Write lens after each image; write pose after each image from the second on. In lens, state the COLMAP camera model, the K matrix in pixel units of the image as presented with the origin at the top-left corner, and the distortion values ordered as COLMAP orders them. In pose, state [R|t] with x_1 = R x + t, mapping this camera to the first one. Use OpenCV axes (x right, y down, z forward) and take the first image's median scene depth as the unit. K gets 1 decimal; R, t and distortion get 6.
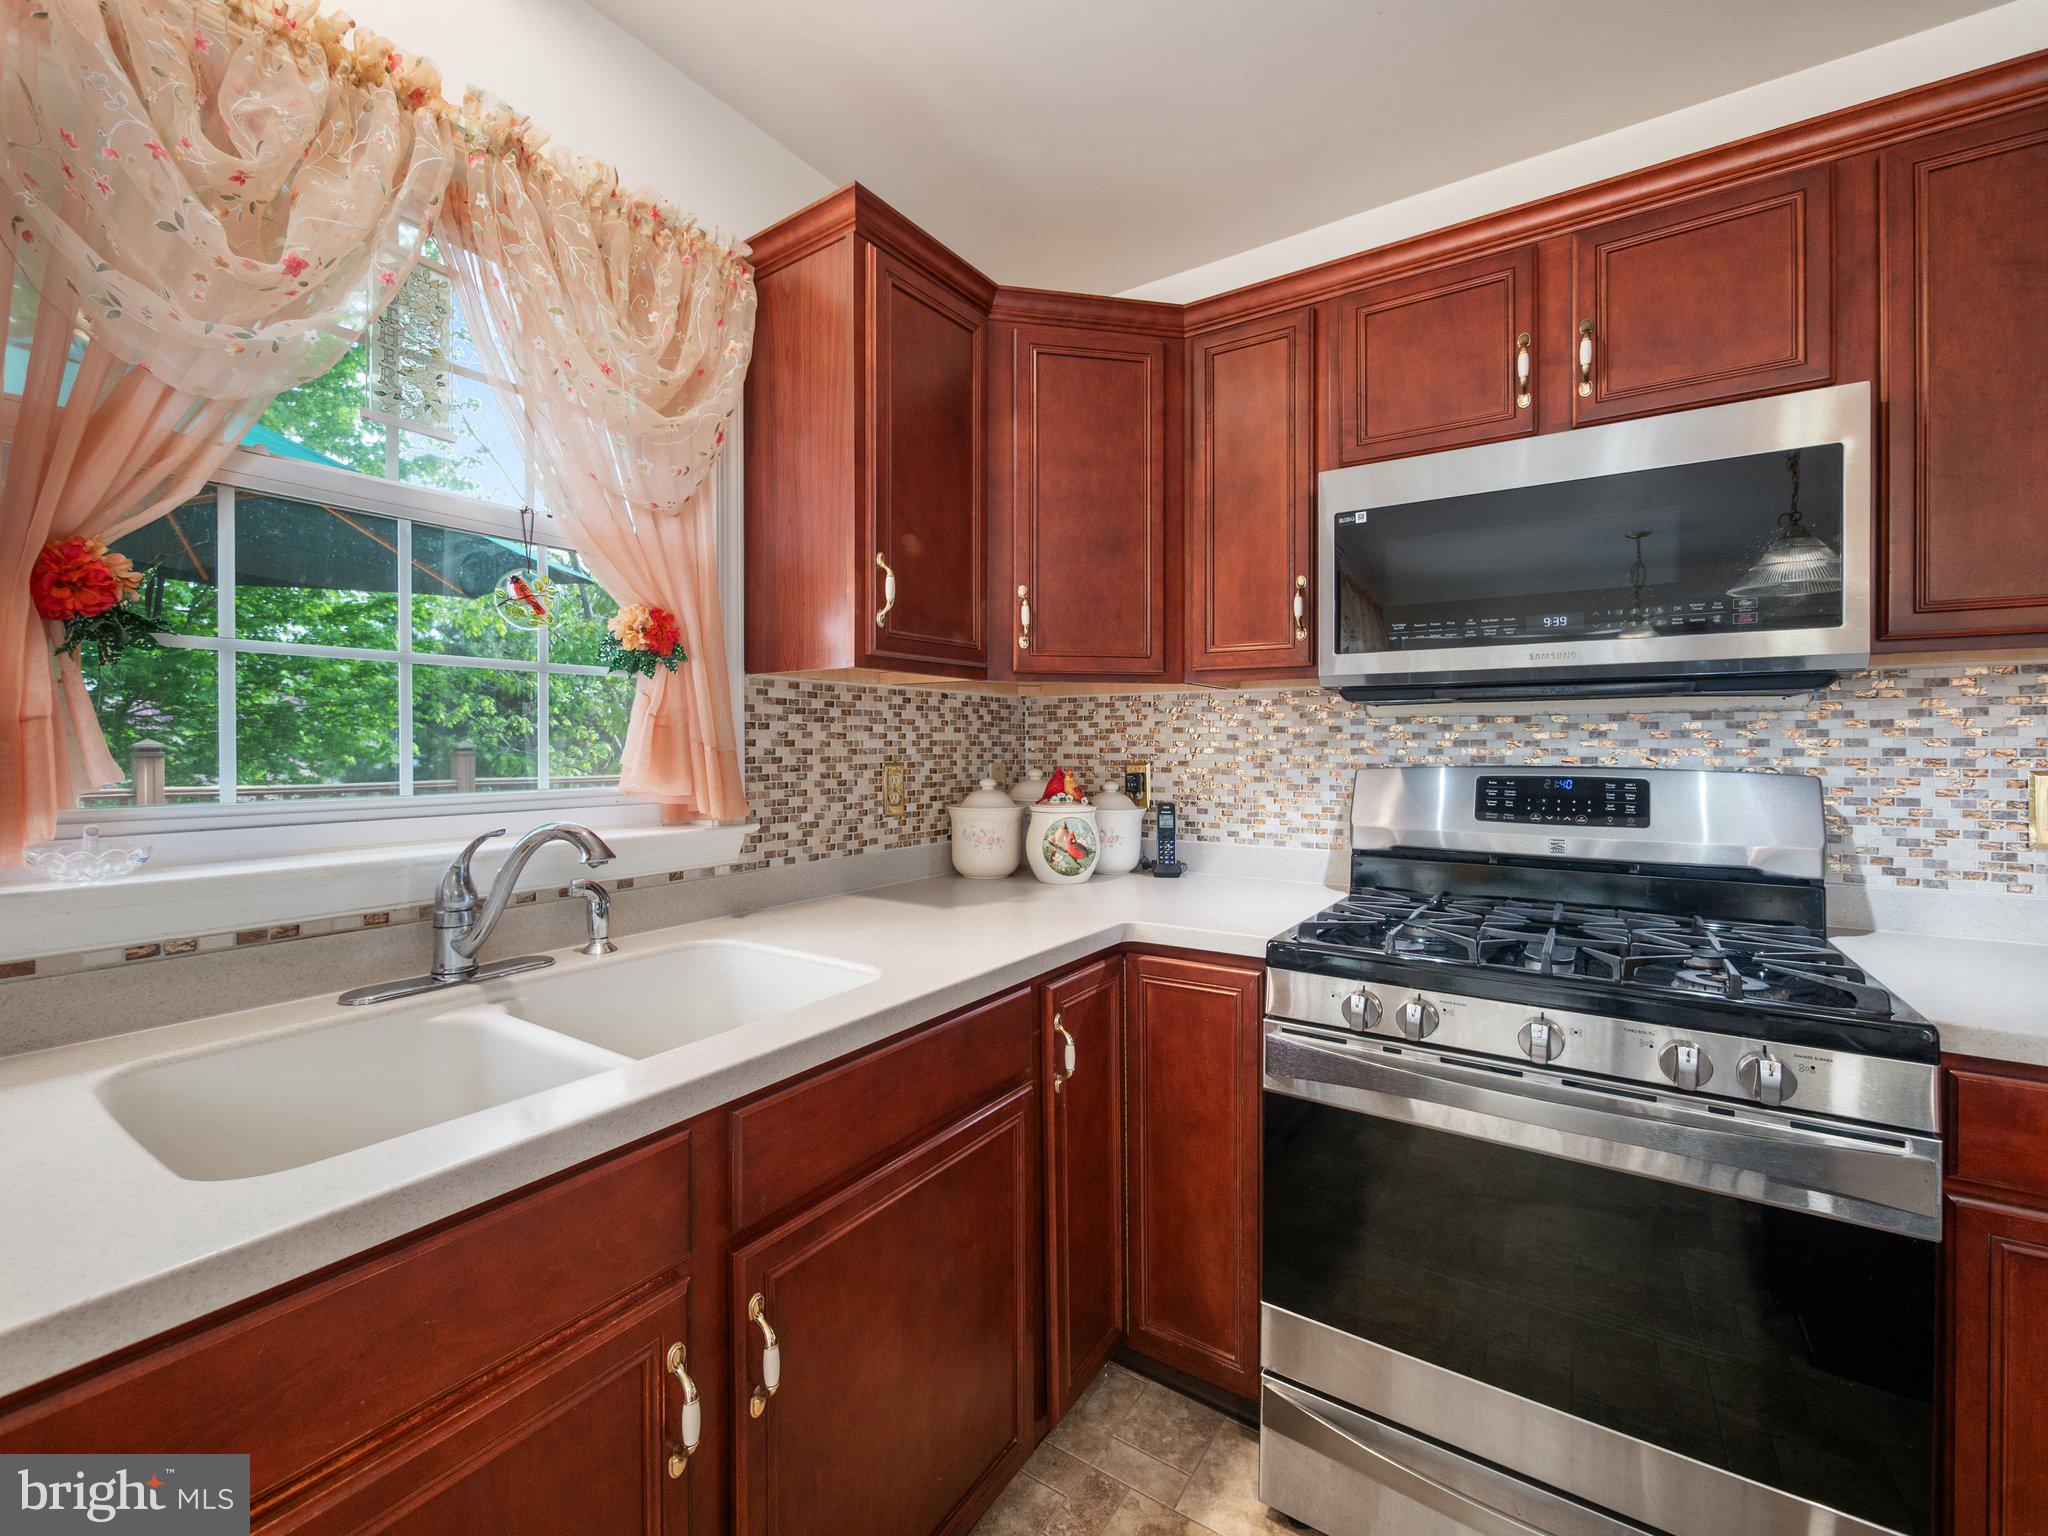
lens RADIAL K [[862.2, 0, 1019.0], [0, 862.2, 749.4], [0, 0, 1]] dist [-0.004545, -0.000717]
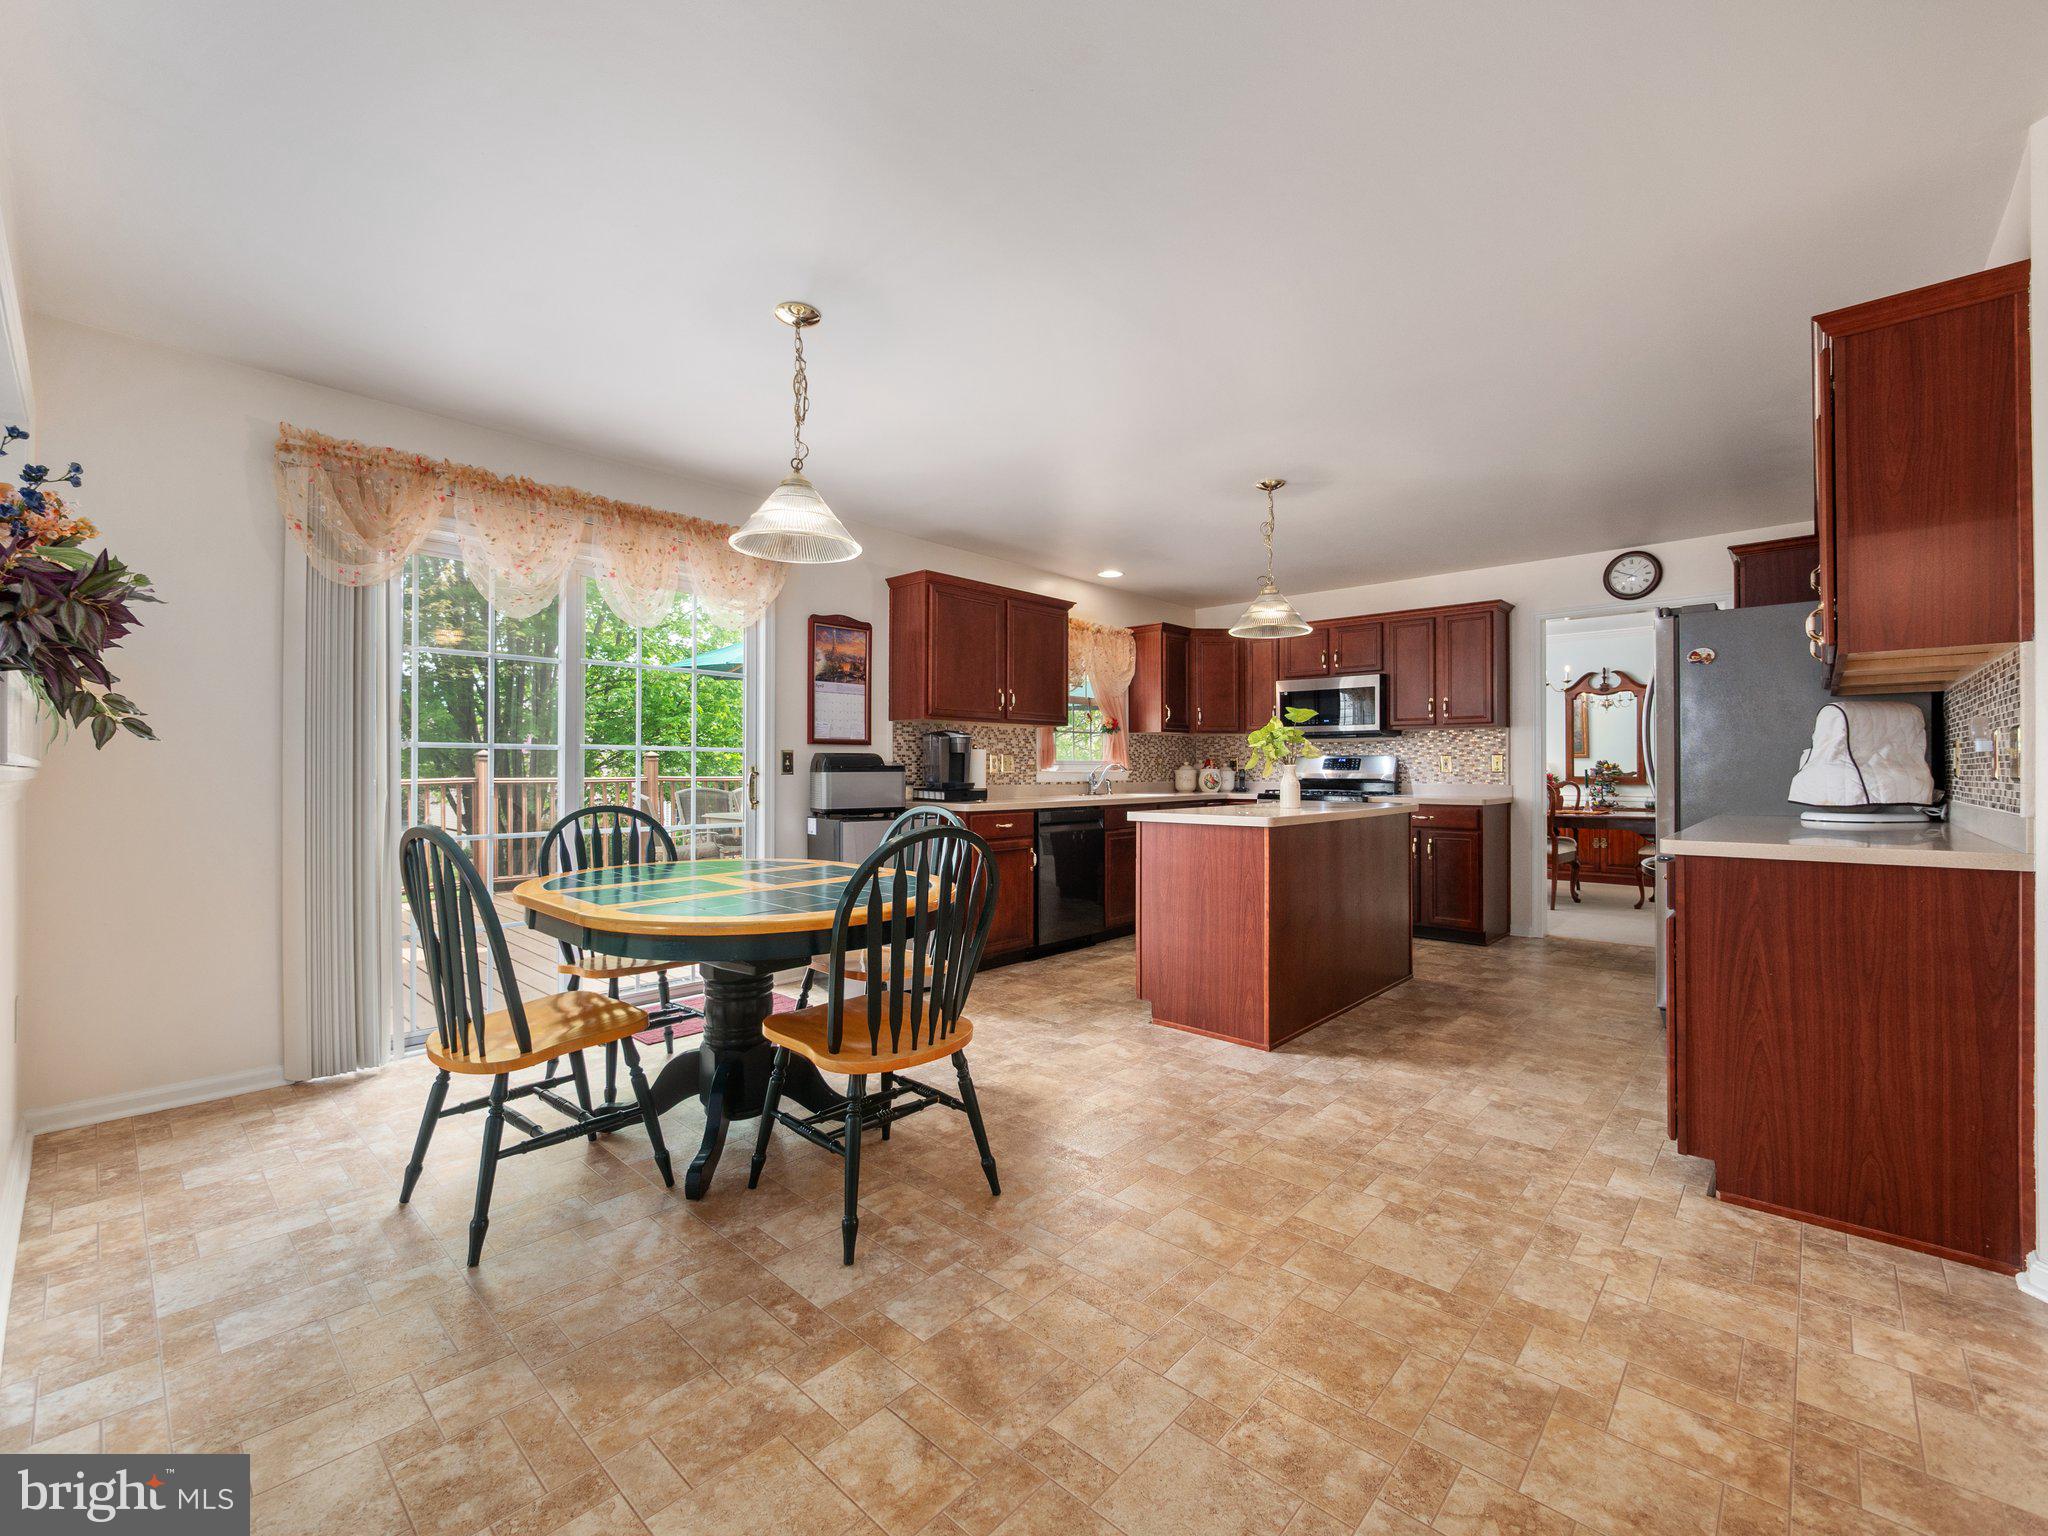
lens RADIAL K [[862.2, 0, 1023.3], [0, 862.2, 766.5], [0, 0, 1]] dist [-0.004545, -0.000717]
pose [[0.988988, -0.001094, -0.147988, -0.204334], [0.000303, 0.999986, -0.005367, 0.085891], [0.147992, 0.005263, 0.988975, -2.908173]]
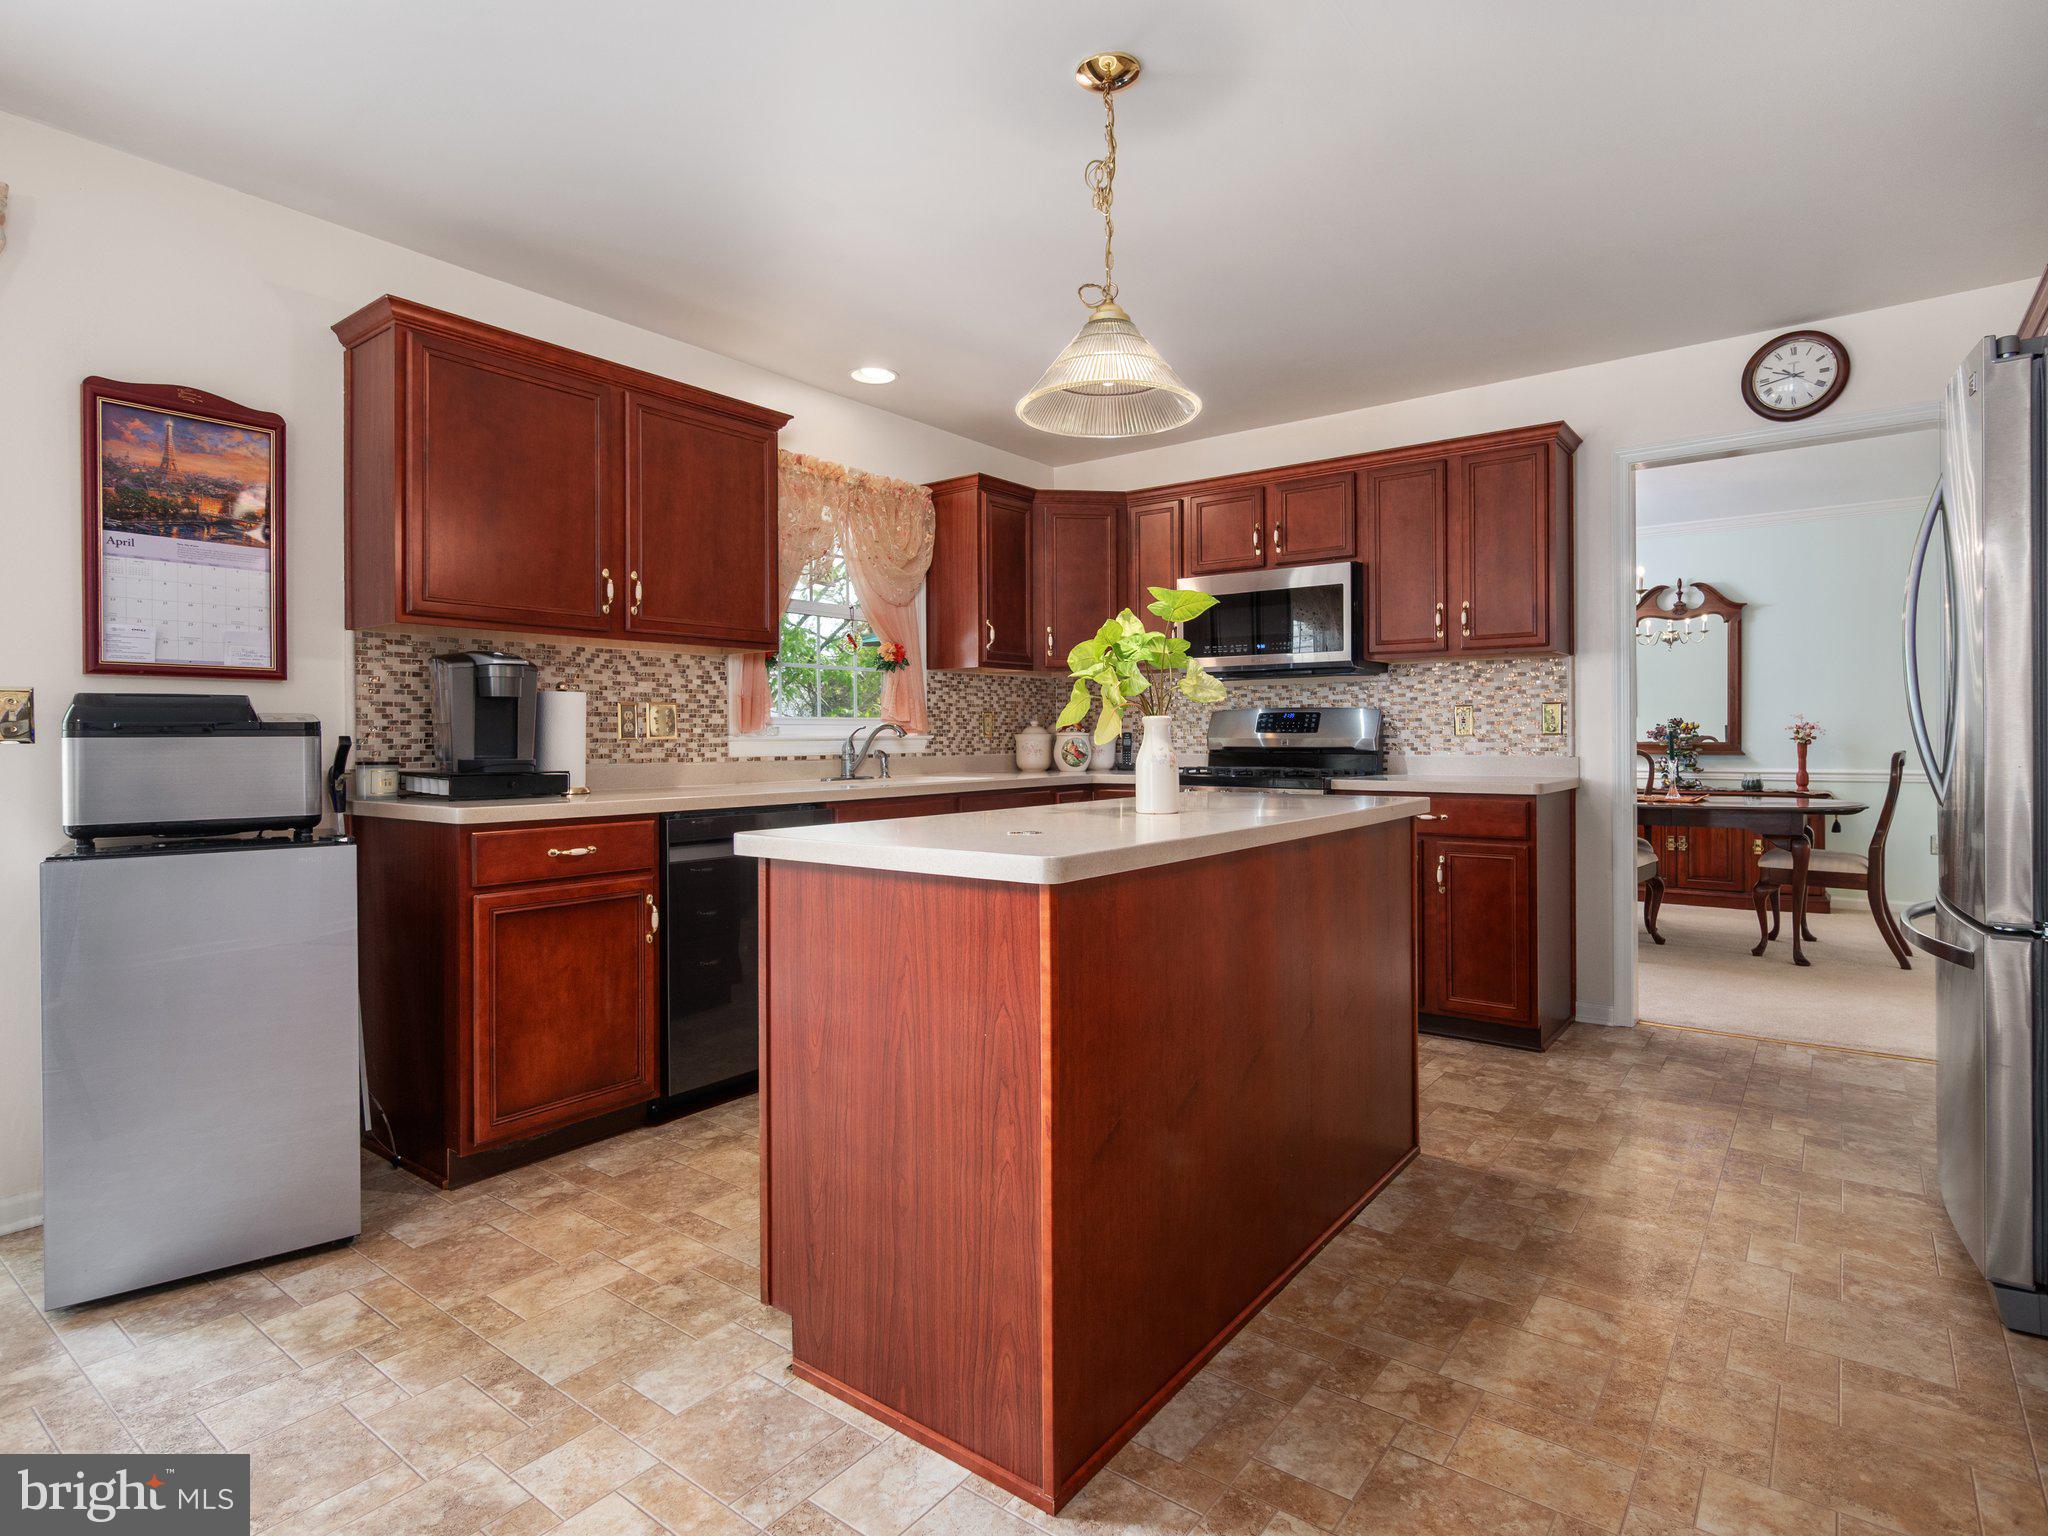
lens RADIAL K [[1070.1, 0, 1012.7], [0, 1070.1, 735.1], [0, 0, 1]] dist [-0.000561, 0.000111]
pose [[0.997998, -0.005663, -0.062994, 0.082858], [0.005353, 0.999973, -0.005080, 0.098137], [0.063021, 0.004733, 0.998001, -1.751117]]
